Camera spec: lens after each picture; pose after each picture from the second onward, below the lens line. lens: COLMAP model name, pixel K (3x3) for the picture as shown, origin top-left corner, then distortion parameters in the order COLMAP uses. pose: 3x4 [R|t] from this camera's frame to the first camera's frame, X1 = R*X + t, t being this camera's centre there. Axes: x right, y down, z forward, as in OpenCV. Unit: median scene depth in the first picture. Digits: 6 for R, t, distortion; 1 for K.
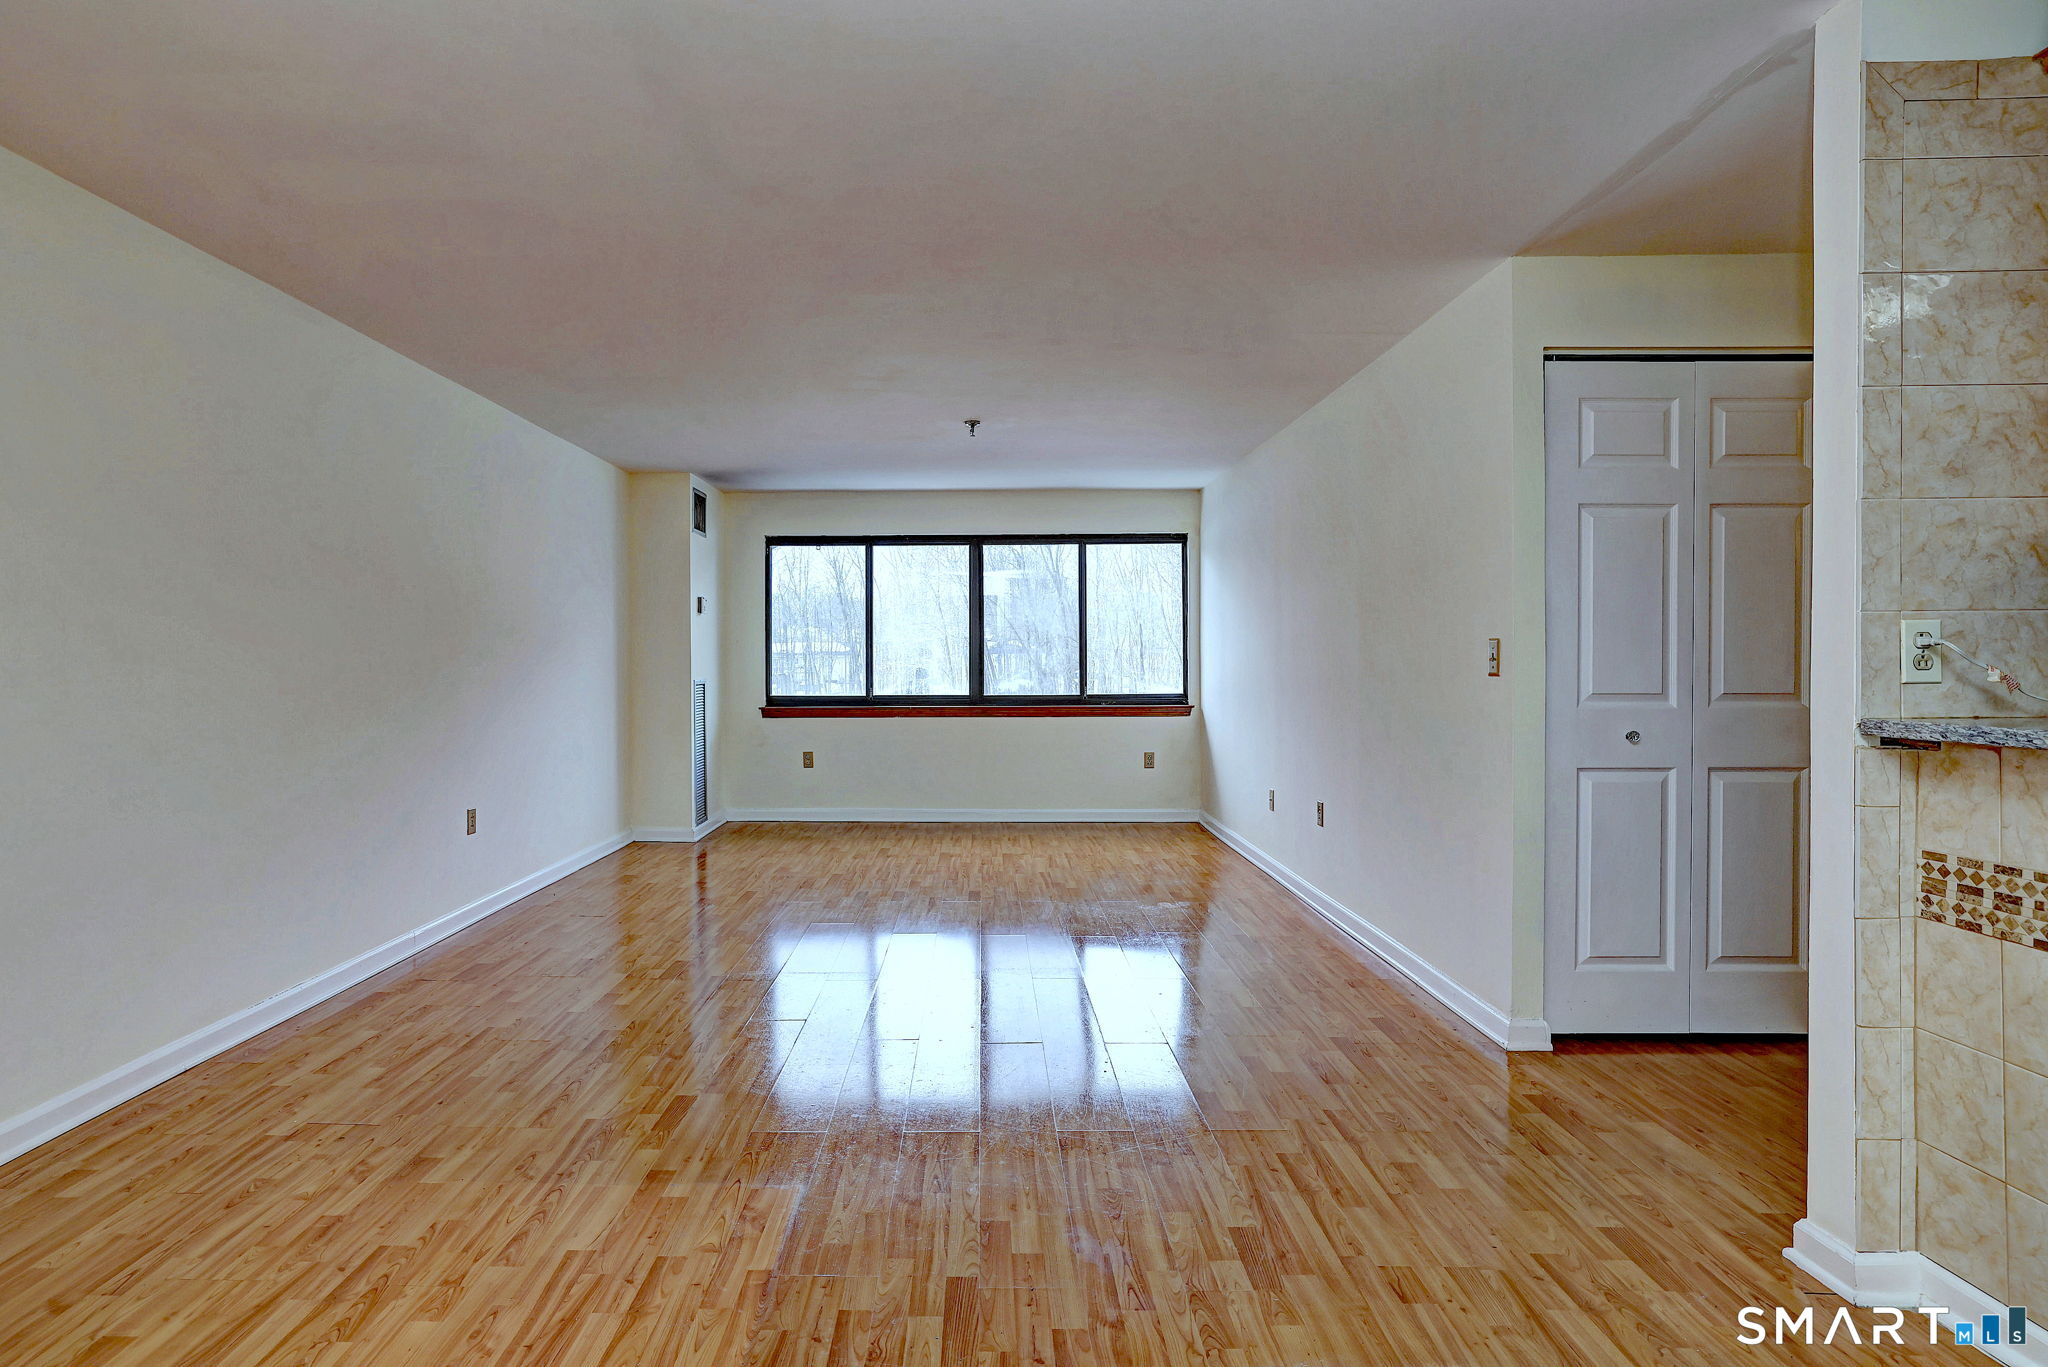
lens RADIAL K [[997.7, 0, 961.0], [0, 997.7, 672.0], [0, 0, 1]] dist [-0.020702, 0.014811]
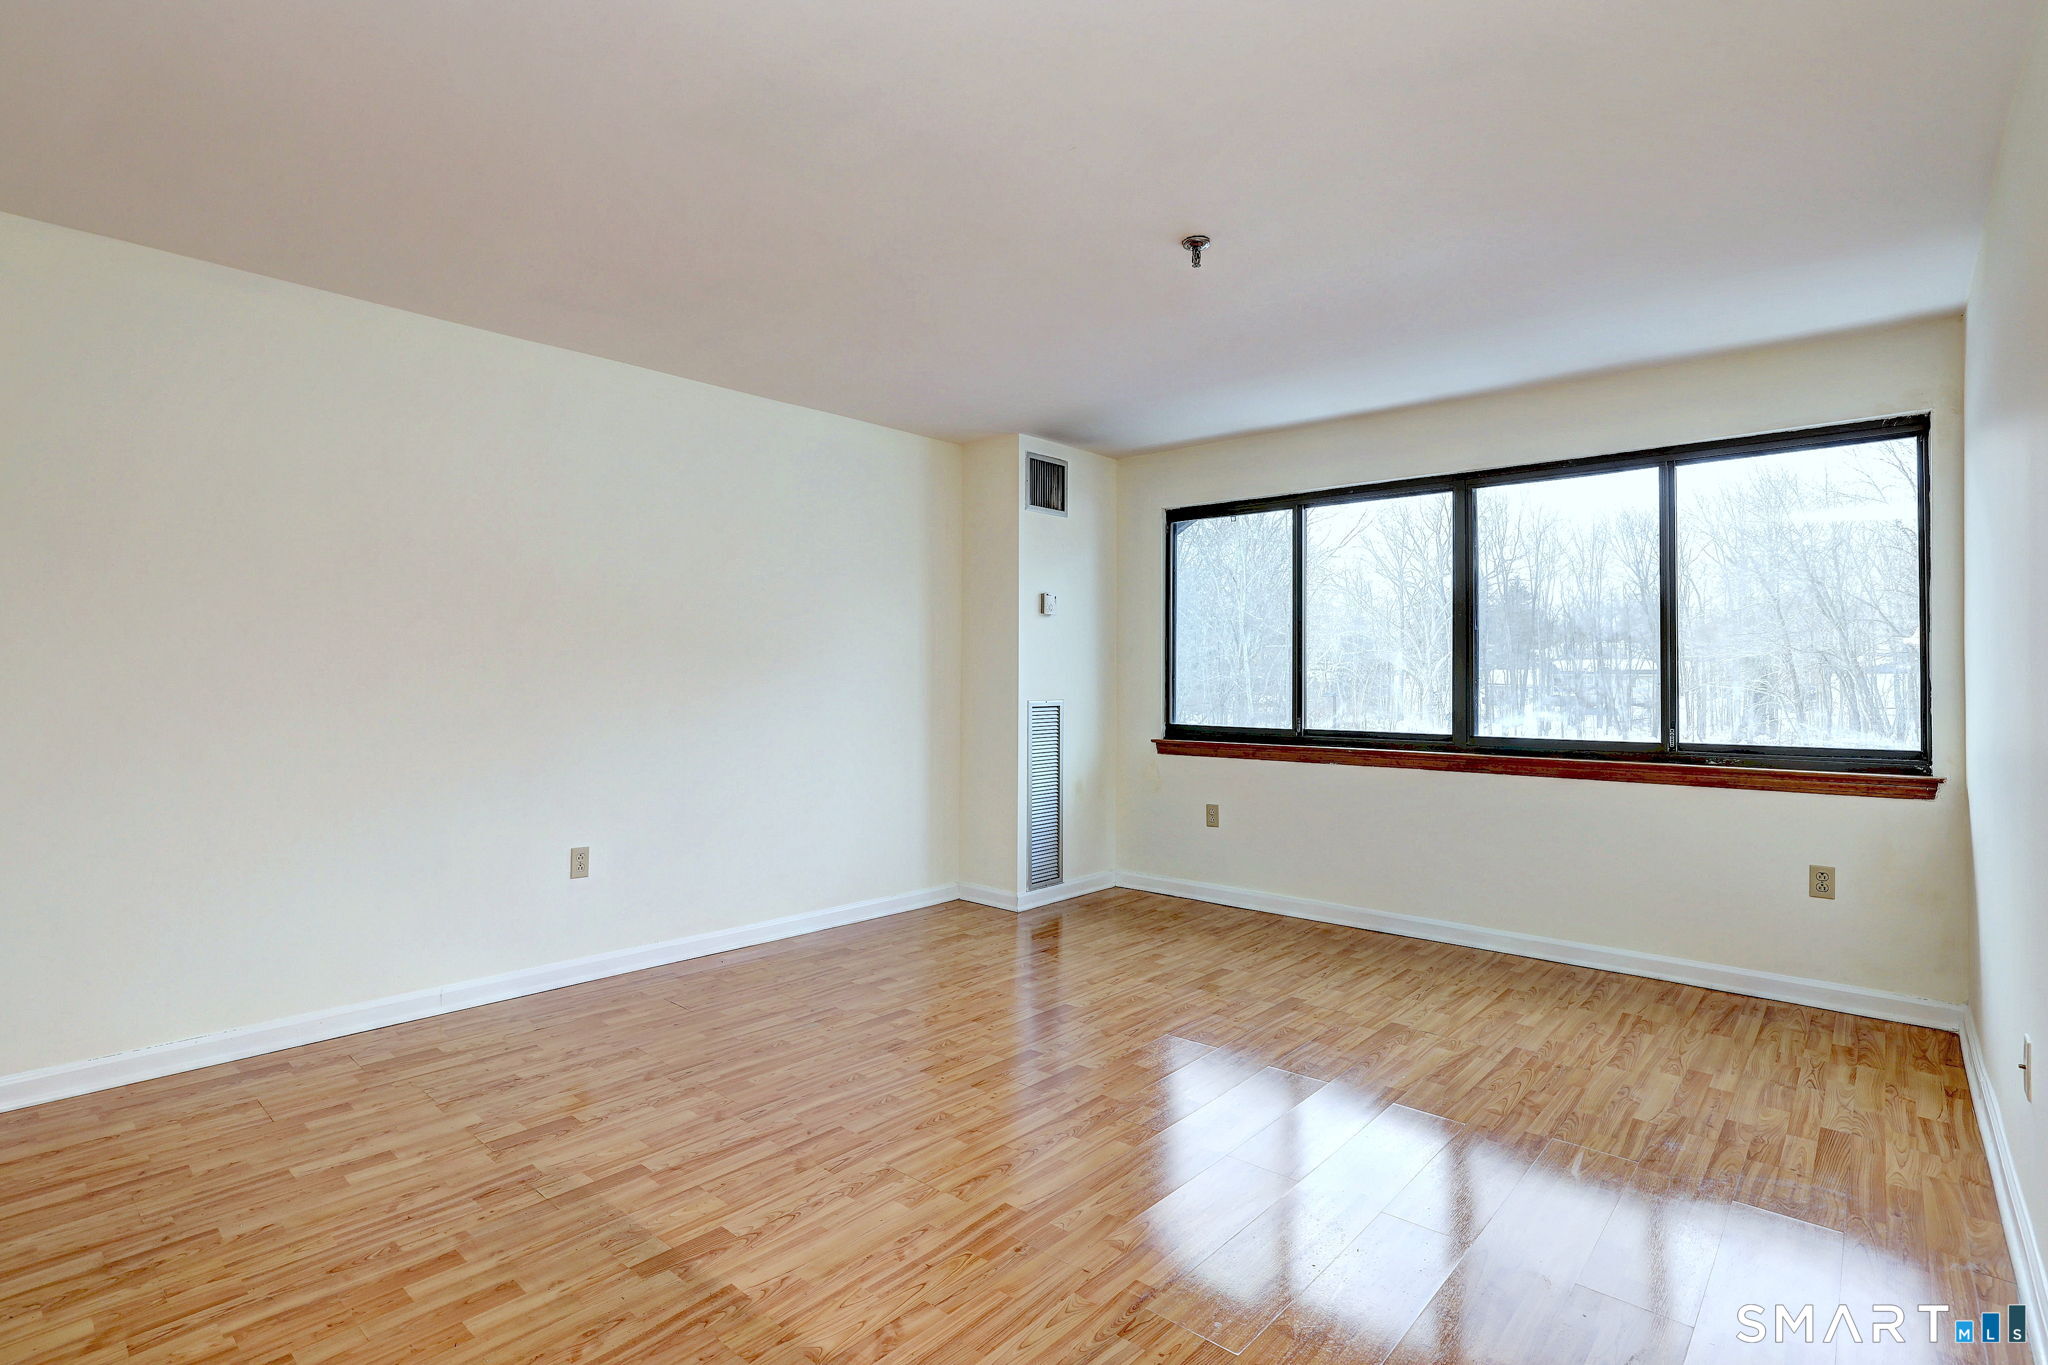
lens RADIAL K [[997.7, 0, 1027.0], [0, 997.7, 679.6], [0, 0, 1]] dist [-0.020702, 0.014811]
pose [[0.760238, 0.008256, -0.649592, 0.225517], [-0.015118, 0.999873, -0.004984, -0.004462], [0.649469, 0.013610, 0.760266, 0.398049]]
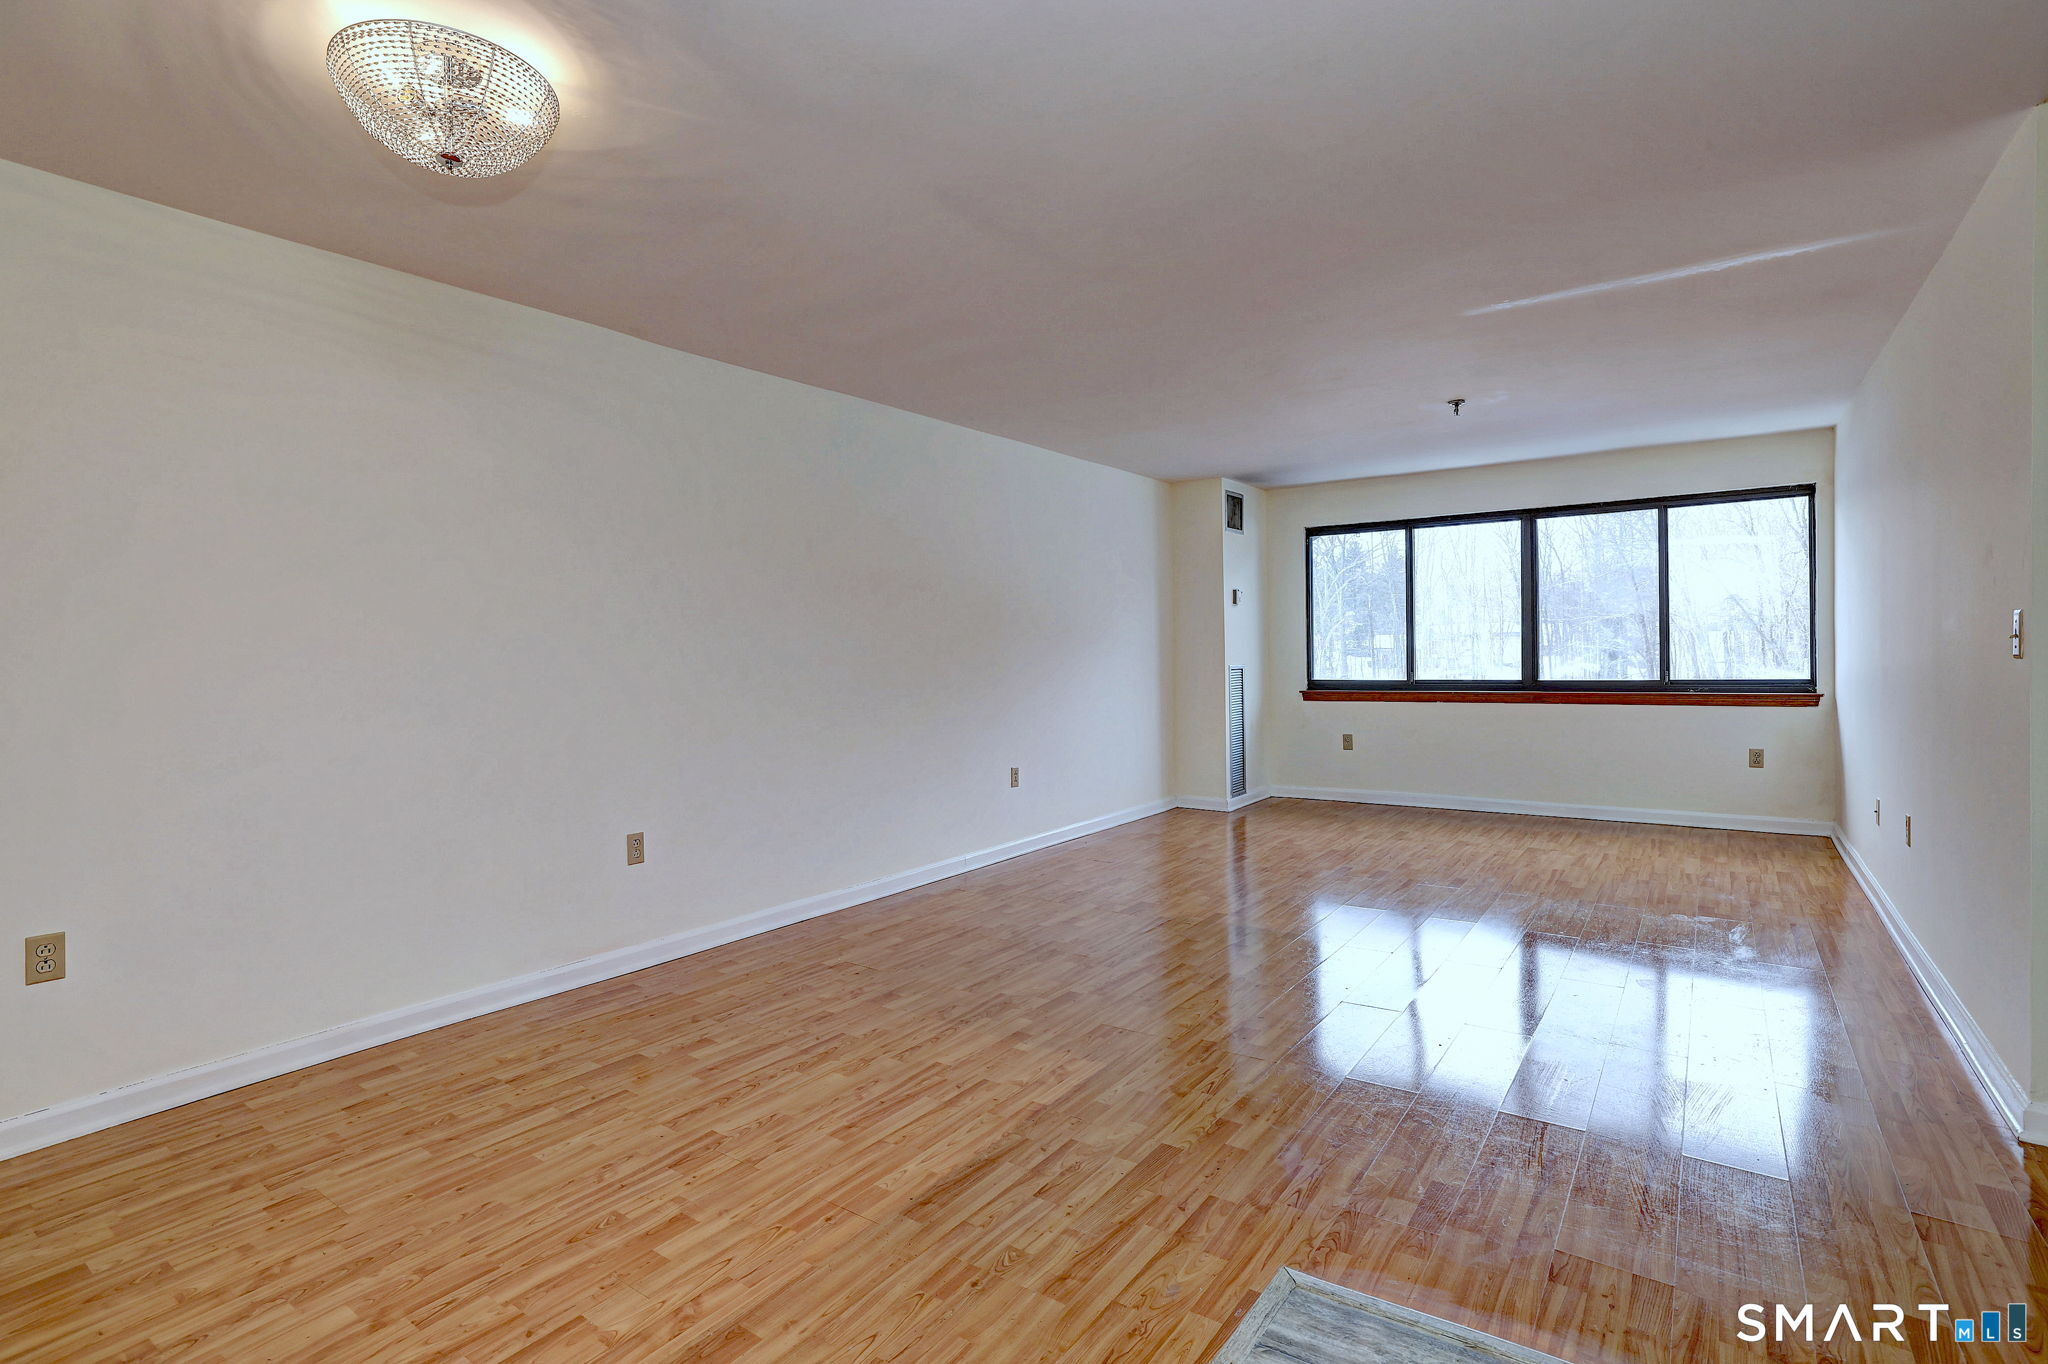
lens RADIAL K [[997.7, 0, 1029.7], [0, 997.7, 681.0], [0, 0, 1]] dist [-0.020702, 0.014811]
pose [[0.831005, 0.005879, -0.556233, 0.156632], [0.009122, 0.999666, 0.024195, -0.003164], [0.556189, -0.025180, 0.830674, -0.037207]]
